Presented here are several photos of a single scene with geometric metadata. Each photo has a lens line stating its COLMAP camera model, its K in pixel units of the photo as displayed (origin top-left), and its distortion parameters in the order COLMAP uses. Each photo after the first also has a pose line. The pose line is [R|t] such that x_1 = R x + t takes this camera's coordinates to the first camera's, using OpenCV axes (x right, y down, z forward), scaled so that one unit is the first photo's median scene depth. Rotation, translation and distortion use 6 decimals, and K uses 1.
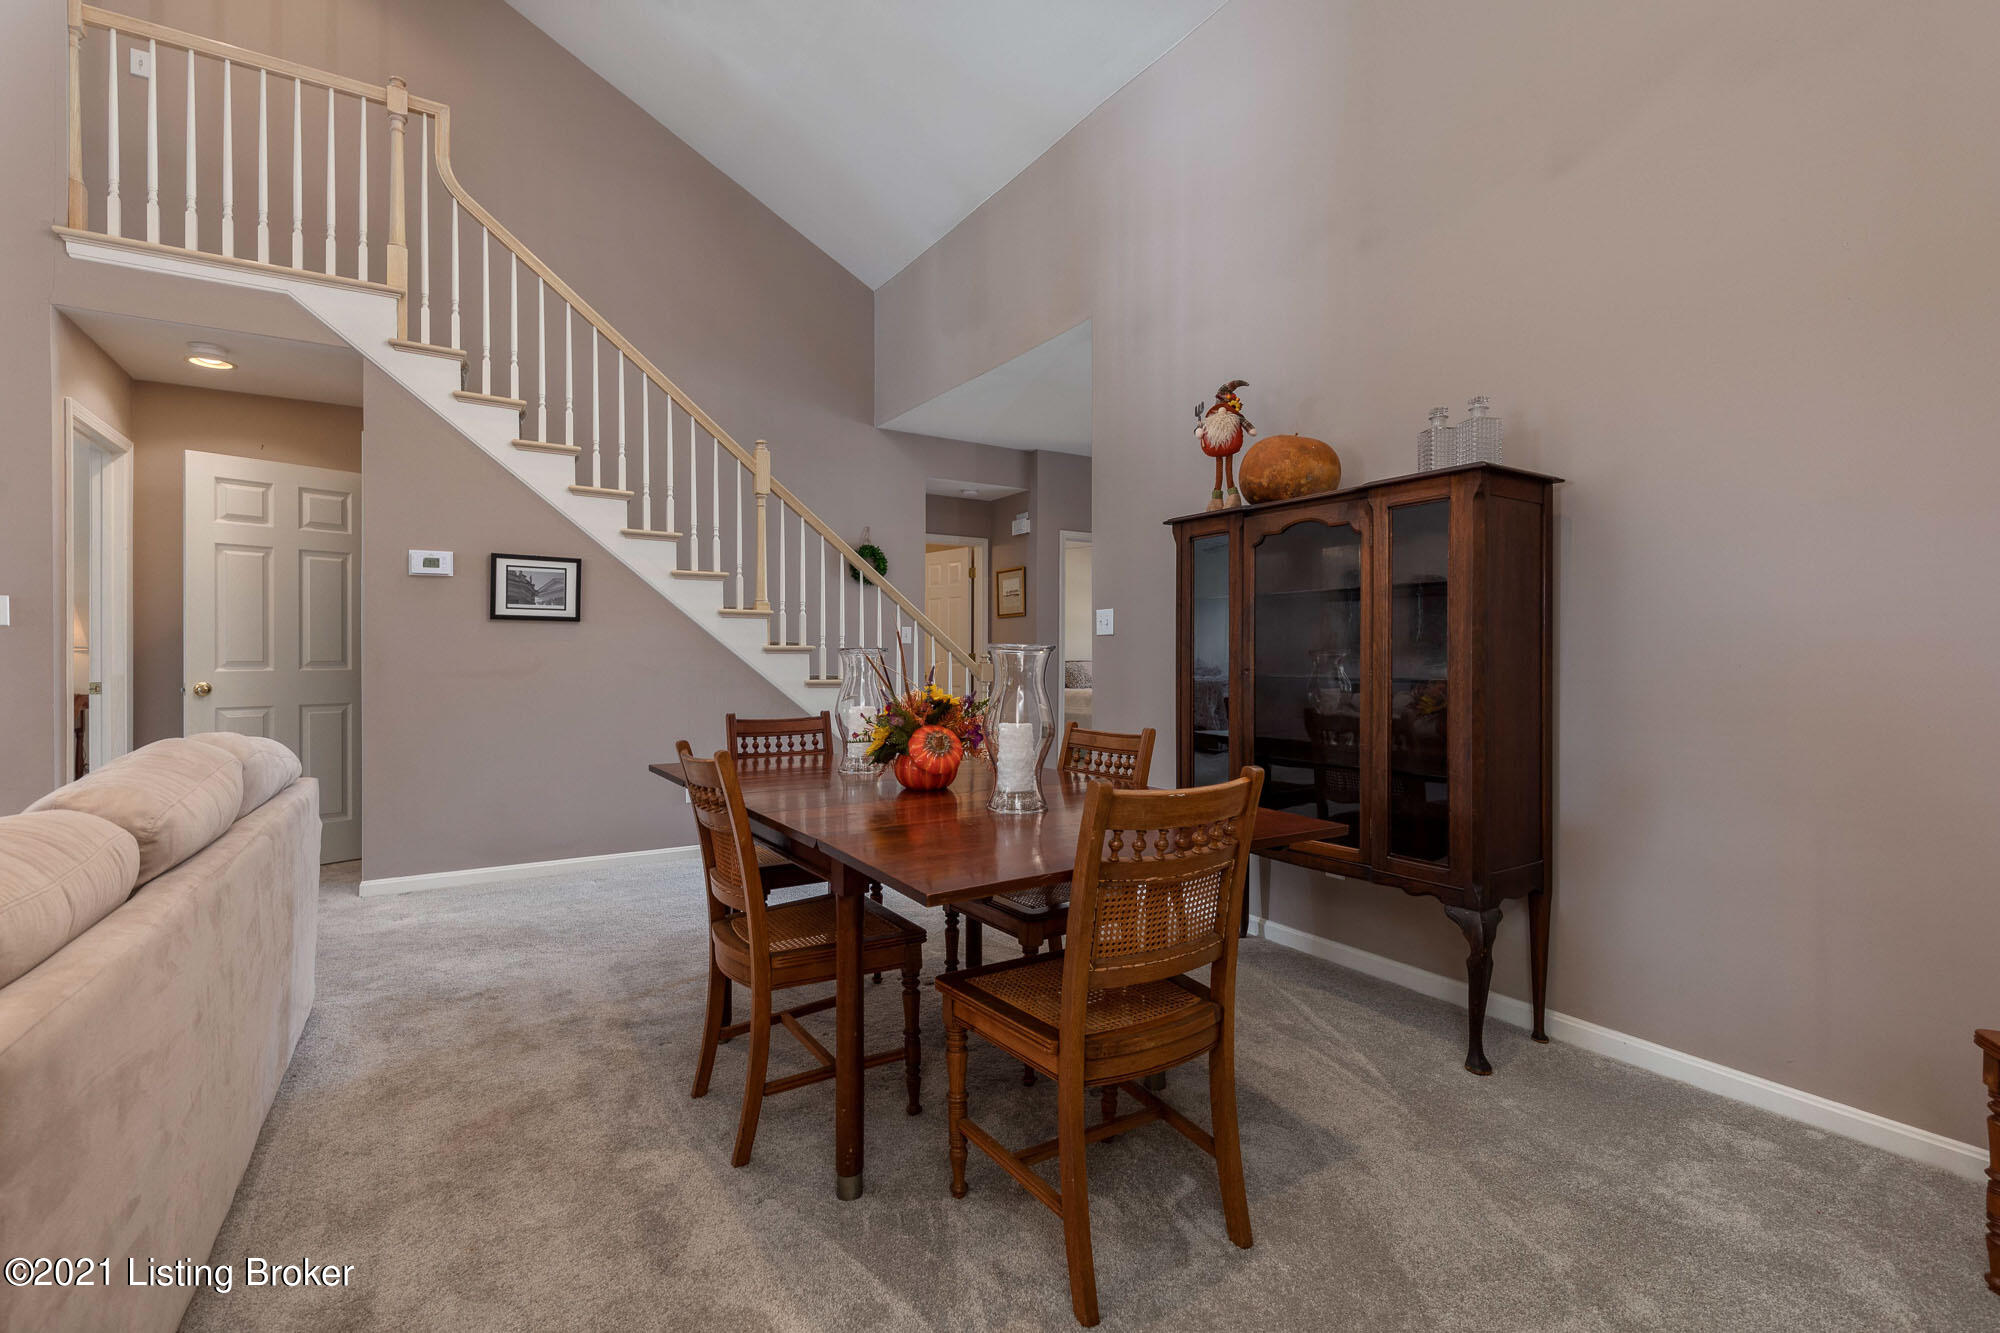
lens RADIAL K [[914.7, 0, 1011.1], [0, 914.7, 666.5], [0, 0, 1]] dist [0.002129, -0.000742]
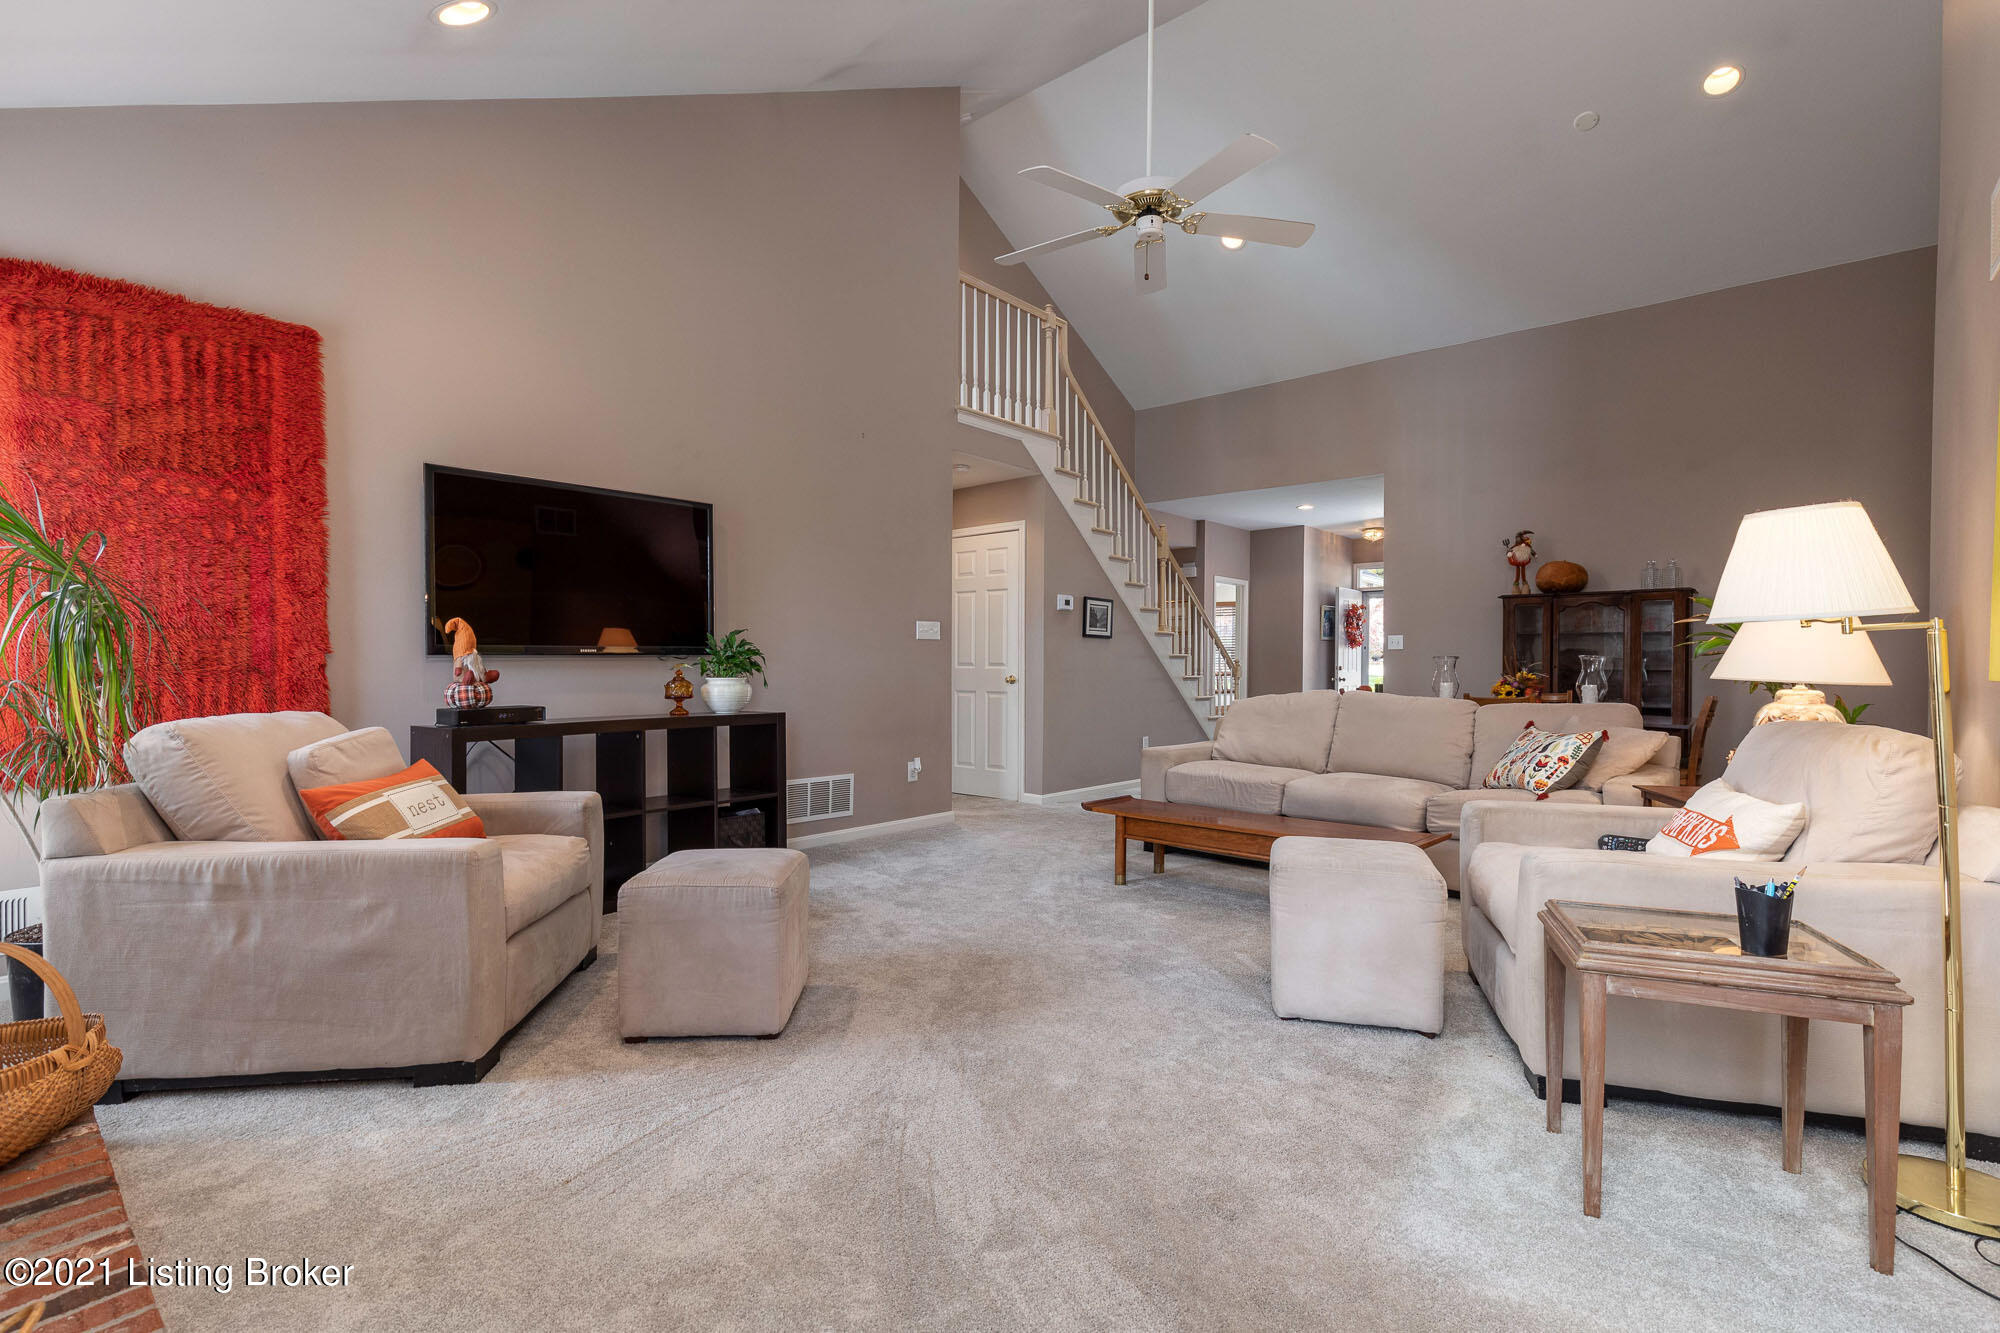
lens RADIAL K [[914.7, 0, 992.4], [0, 914.7, 667.4], [0, 0, 1]] dist [0.002129, -0.000742]
pose [[0.955736, 0.001226, 0.294222, -1.233358], [-0.000664, 0.999998, -0.002010, 0.005666], [-0.294224, 0.001725, 0.955735, -0.519771]]
